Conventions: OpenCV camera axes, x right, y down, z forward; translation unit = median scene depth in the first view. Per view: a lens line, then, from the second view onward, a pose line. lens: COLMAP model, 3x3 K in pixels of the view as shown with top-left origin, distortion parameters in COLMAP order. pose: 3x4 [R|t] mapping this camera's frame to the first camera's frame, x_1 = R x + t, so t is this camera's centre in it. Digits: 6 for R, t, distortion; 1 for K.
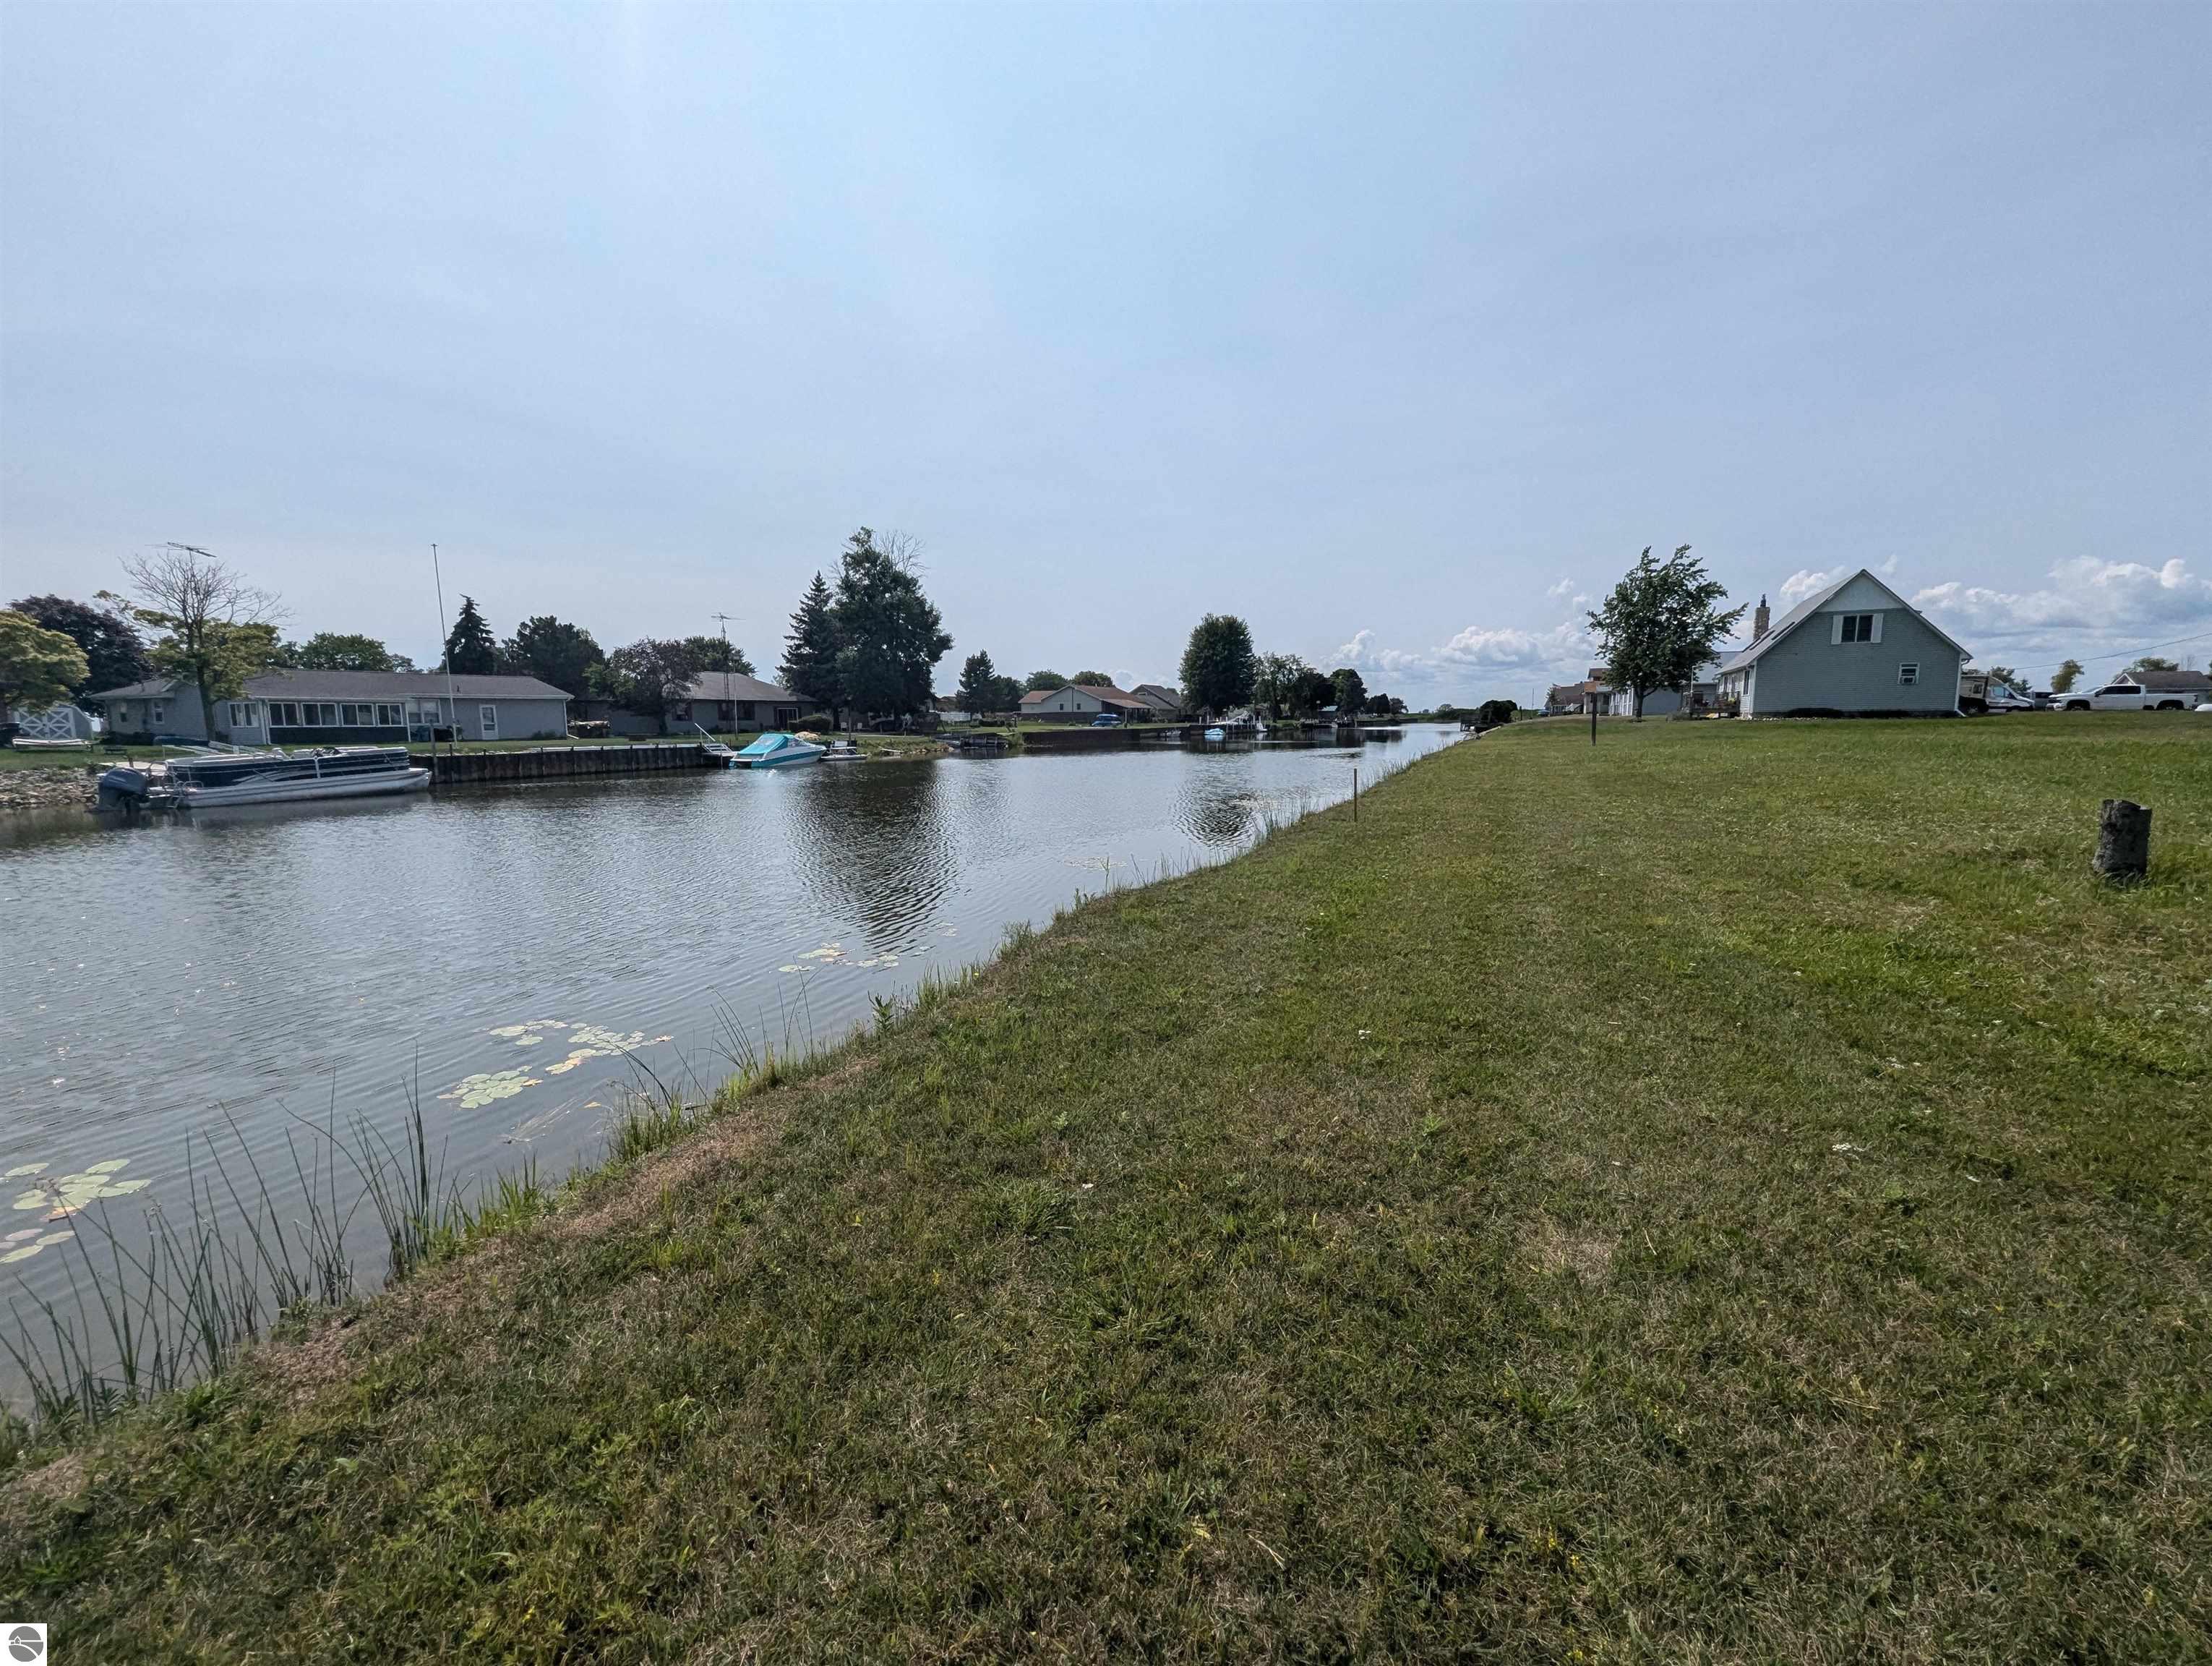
lens RADIAL K [[917.7, 0, 1105.6], [0, 917.7, 842.9], [0, 0, 1]] dist [0.000543, -0.001082]
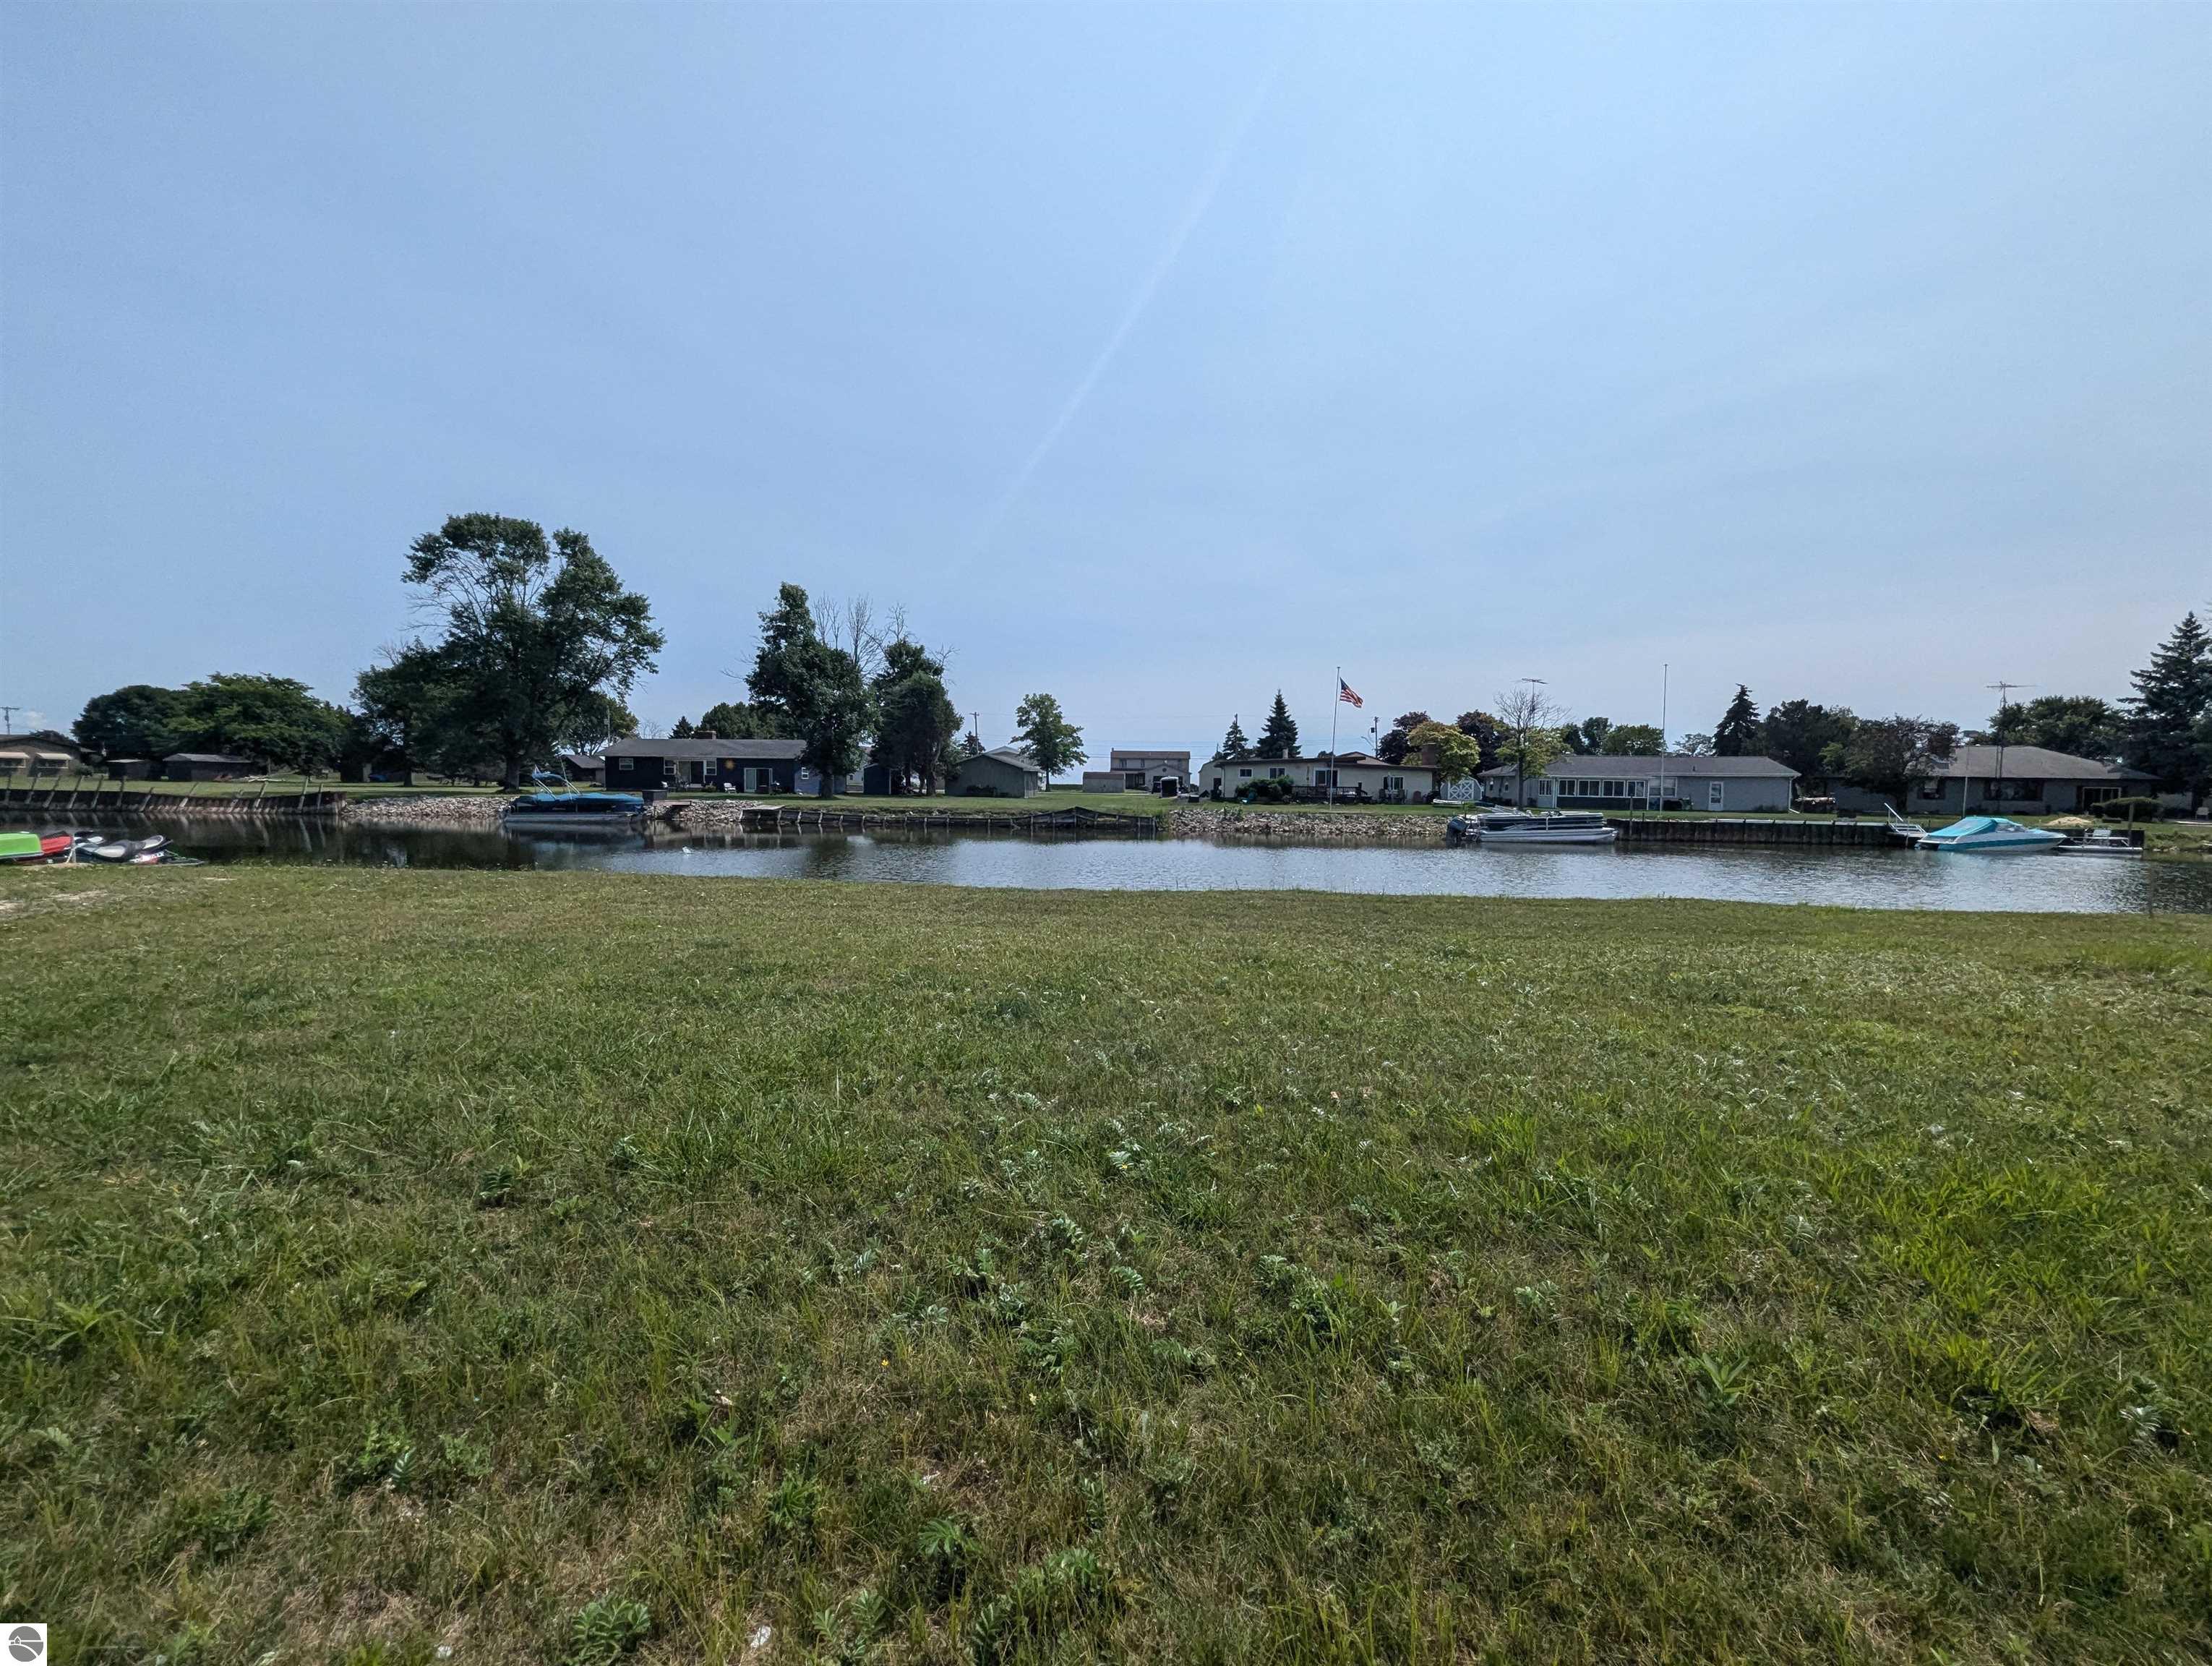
lens RADIAL K [[917.7, 0, 1105.8], [0, 917.7, 829.7], [0, 0, 1]] dist [0.000543, -0.001082]
pose [[0.318796, 0.060013, -0.945922, 0.154377], [-0.144629, 0.989386, 0.014027, 0.006433], [0.936724, 0.132336, 0.324092, -0.089217]]
